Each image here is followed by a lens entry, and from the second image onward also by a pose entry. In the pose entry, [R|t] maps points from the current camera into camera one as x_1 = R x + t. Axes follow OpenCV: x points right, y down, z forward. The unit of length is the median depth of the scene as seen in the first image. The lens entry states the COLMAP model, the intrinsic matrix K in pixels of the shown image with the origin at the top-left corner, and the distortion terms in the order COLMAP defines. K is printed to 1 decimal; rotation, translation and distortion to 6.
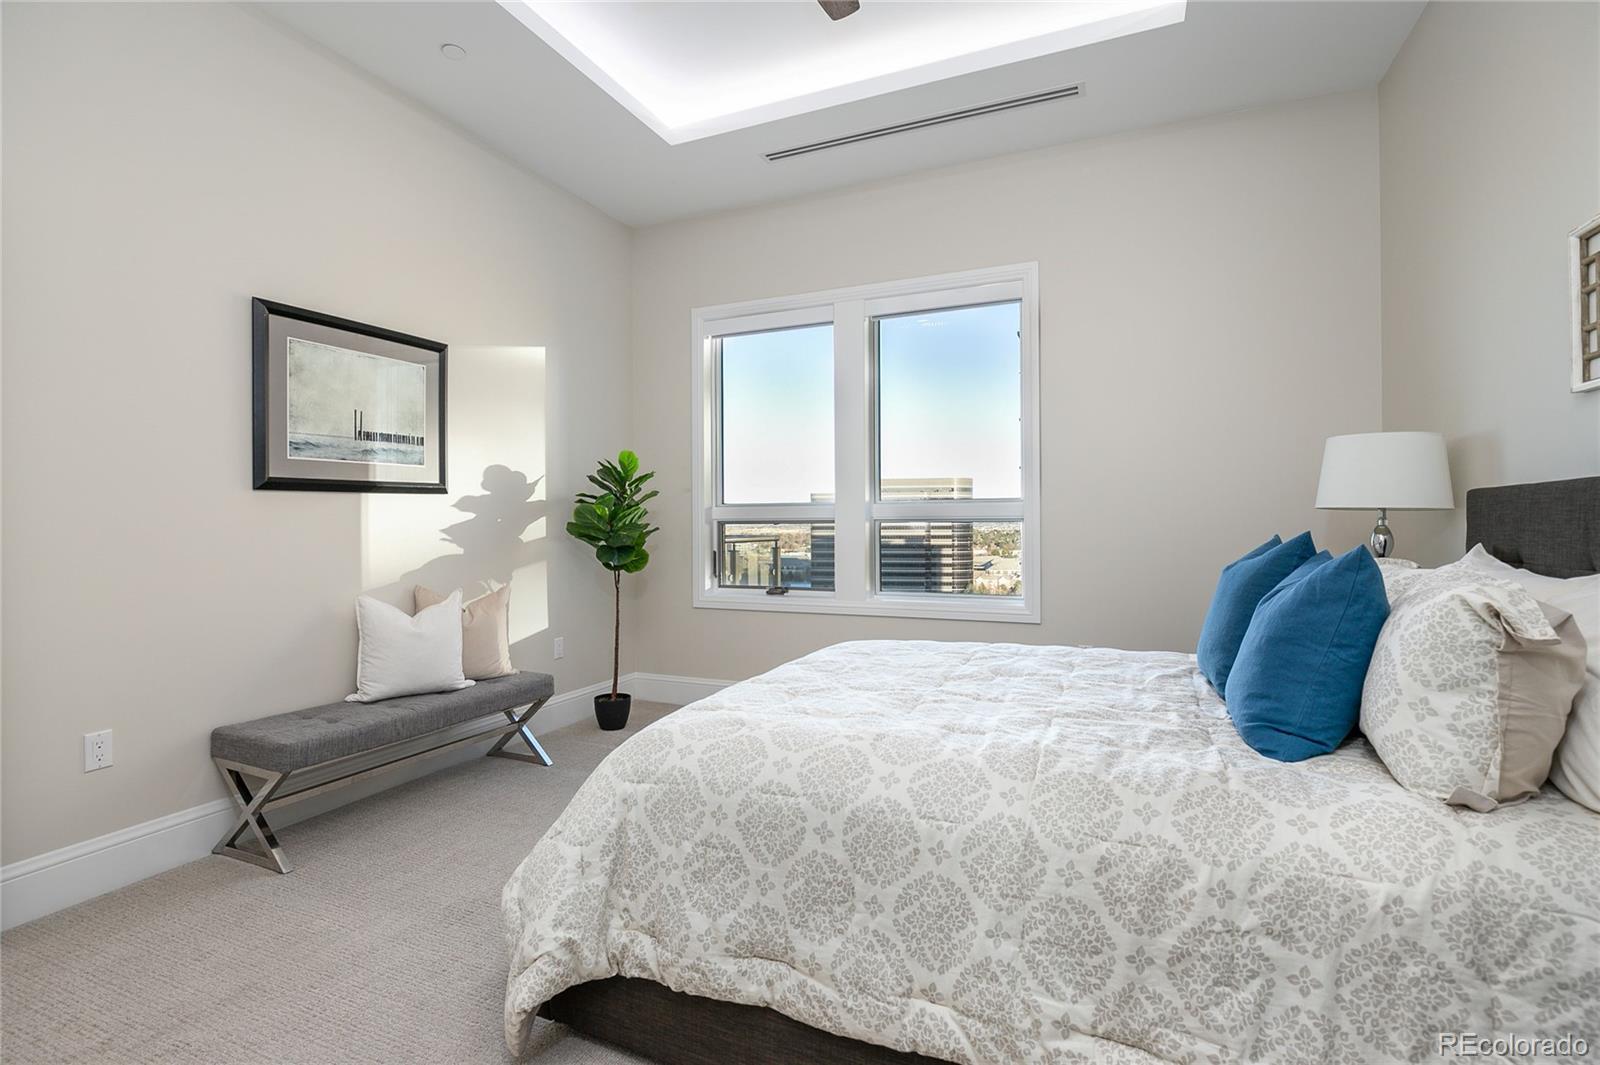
lens RADIAL K [[734.7, 0, 800.0], [0, 734.7, 532.5], [0, 0, 1]] dist [-0.015172, 0.001033]
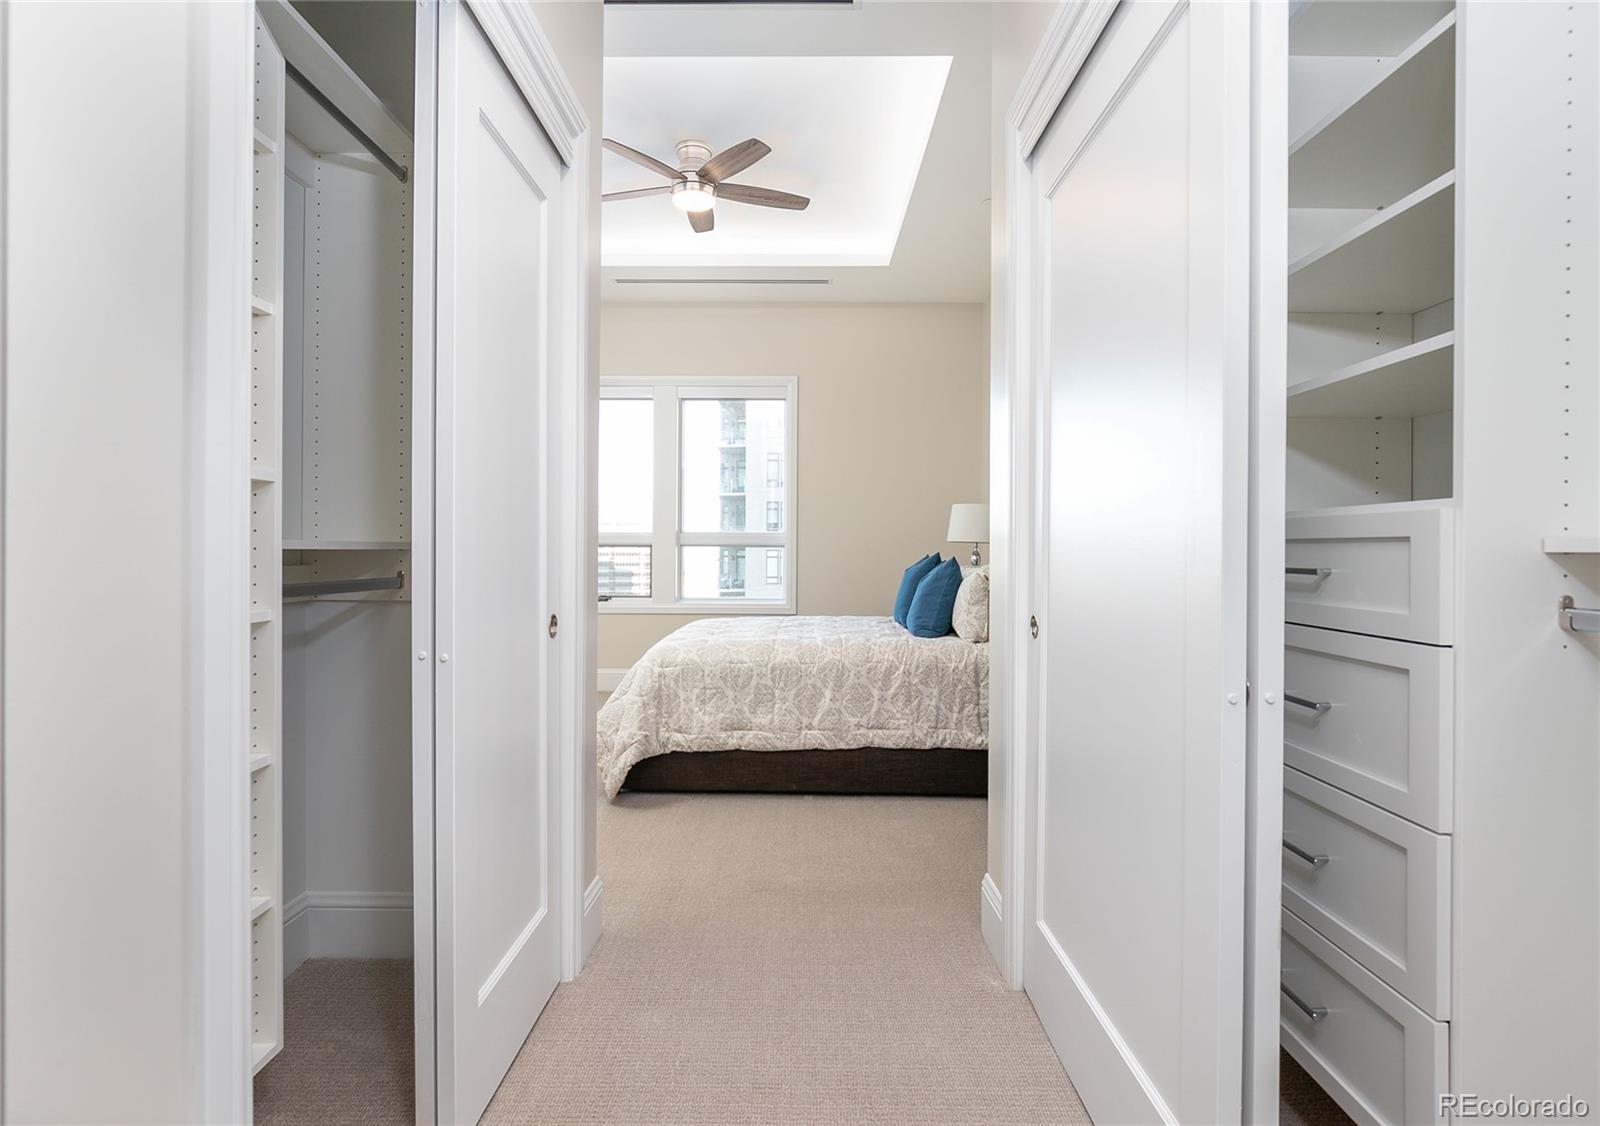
lens RADIAL K [[780.7, 0, 800.0], [0, 780.7, 563.0], [0, 0, 1]] dist [-0.001781, -0.000072]
pose [[0.920282, 0.004965, 0.391225, -0.897813], [-0.007389, 0.999962, 0.004691, 0.033052], [-0.391186, -0.007208, 0.920283, -1.470032]]
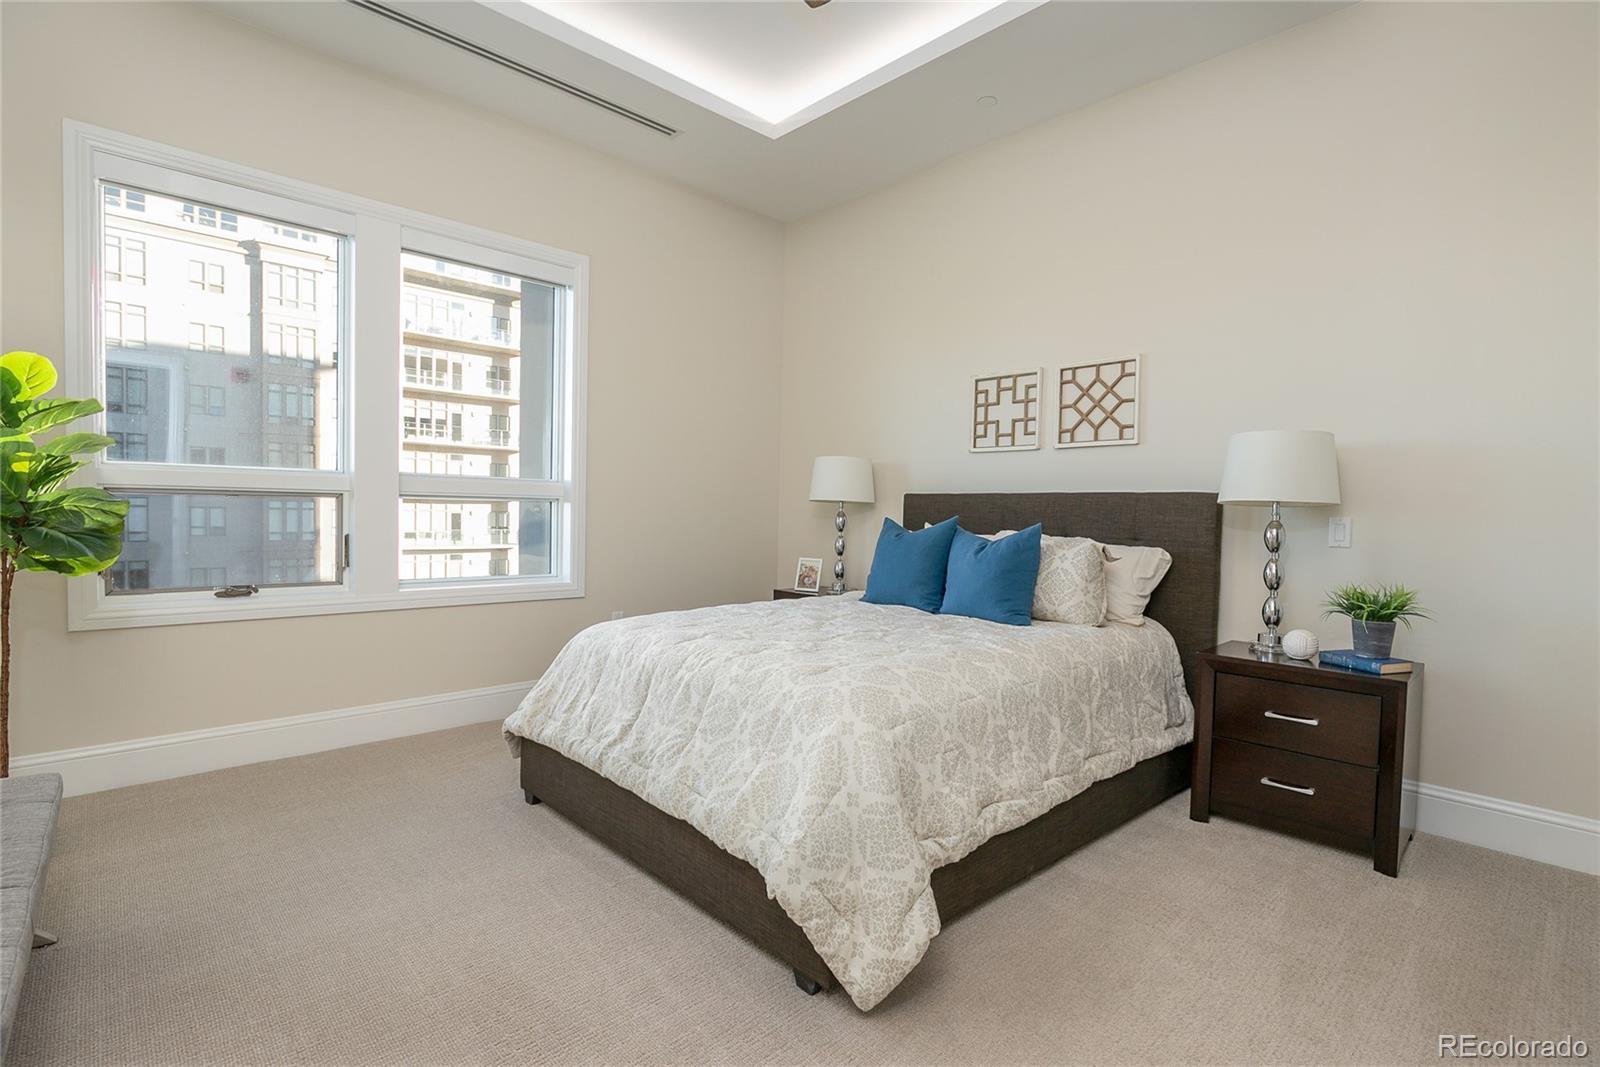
lens RADIAL K [[757.6, 0, 805.7], [0, 757.6, 538.2], [0, 0, 1]] dist [0.001152, 0.000281]
pose [[0.392195, -0.021099, 0.919640, -1.668018], [-0.014588, 0.999469, 0.029152, 0.003890], [-0.919766, -0.024849, 0.391679, 0.791416]]
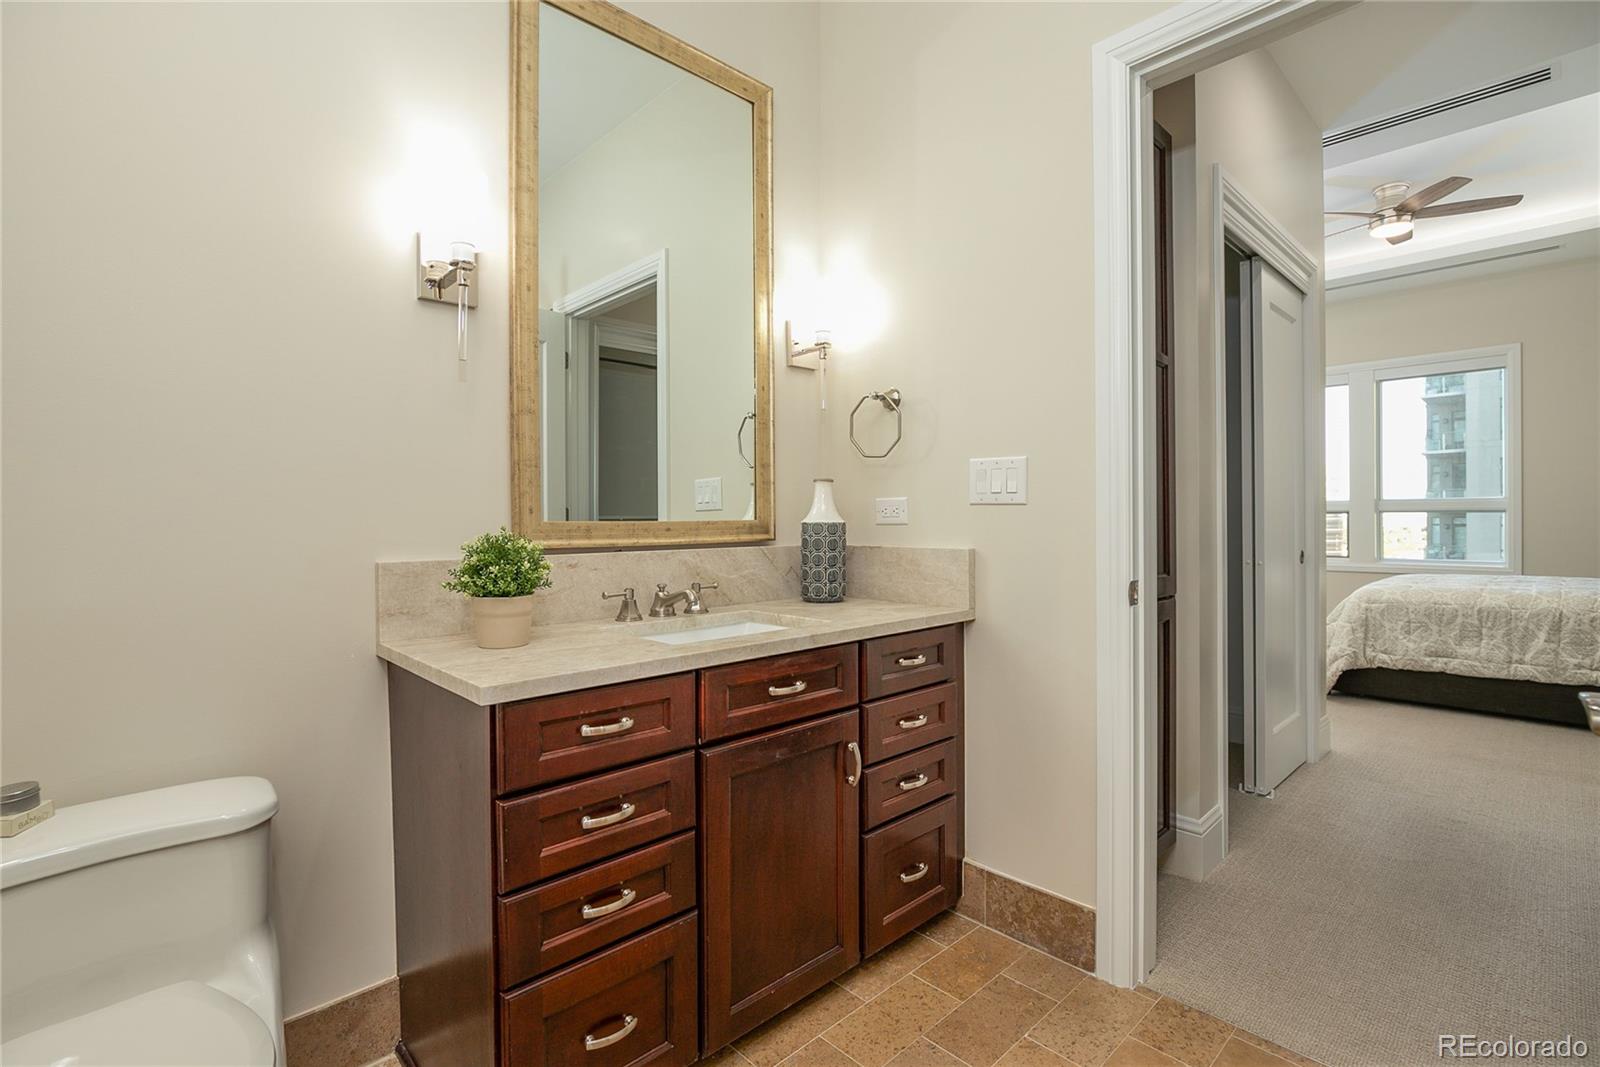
lens RADIAL K [[730.0, 0, 806.2], [0, 730.0, 518.1], [0, 0, 1]] dist [-0.016844, 0.001409]
pose [[0.916423, 0.000432, -0.400210, -1.314055], [-0.004844, 0.999938, -0.010014, 0.063971], [0.400181, 0.011116, 0.916369, -2.874704]]
